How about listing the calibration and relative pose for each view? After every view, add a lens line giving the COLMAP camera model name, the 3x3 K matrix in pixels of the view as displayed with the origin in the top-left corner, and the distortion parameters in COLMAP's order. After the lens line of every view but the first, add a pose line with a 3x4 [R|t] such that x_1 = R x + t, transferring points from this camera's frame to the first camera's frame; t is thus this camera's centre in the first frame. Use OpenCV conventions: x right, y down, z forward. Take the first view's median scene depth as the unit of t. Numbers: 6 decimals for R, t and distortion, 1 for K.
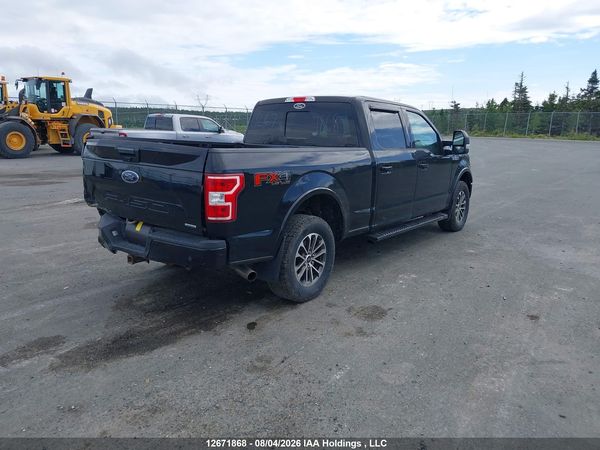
lens RADIAL K [[469.8, 0, 294.6], [0, 469.8, 223.5], [0, 0, 1]] dist [0.043929, -0.060954]
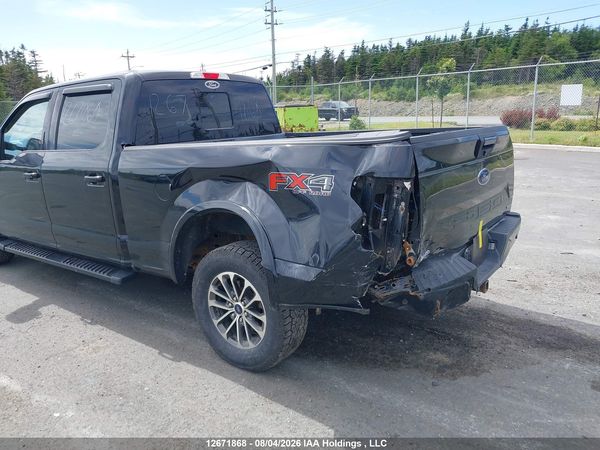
lens RADIAL K [[469.8, 0, 294.6], [0, 469.8, 223.5], [0, 0, 1]] dist [0.043929, -0.060954]
pose [[-0.007163, -0.248774, 0.968535, -0.975833], [0.238071, 0.940286, 0.243279, -0.253134], [-0.971221, 0.232322, 0.052491, 1.150857]]
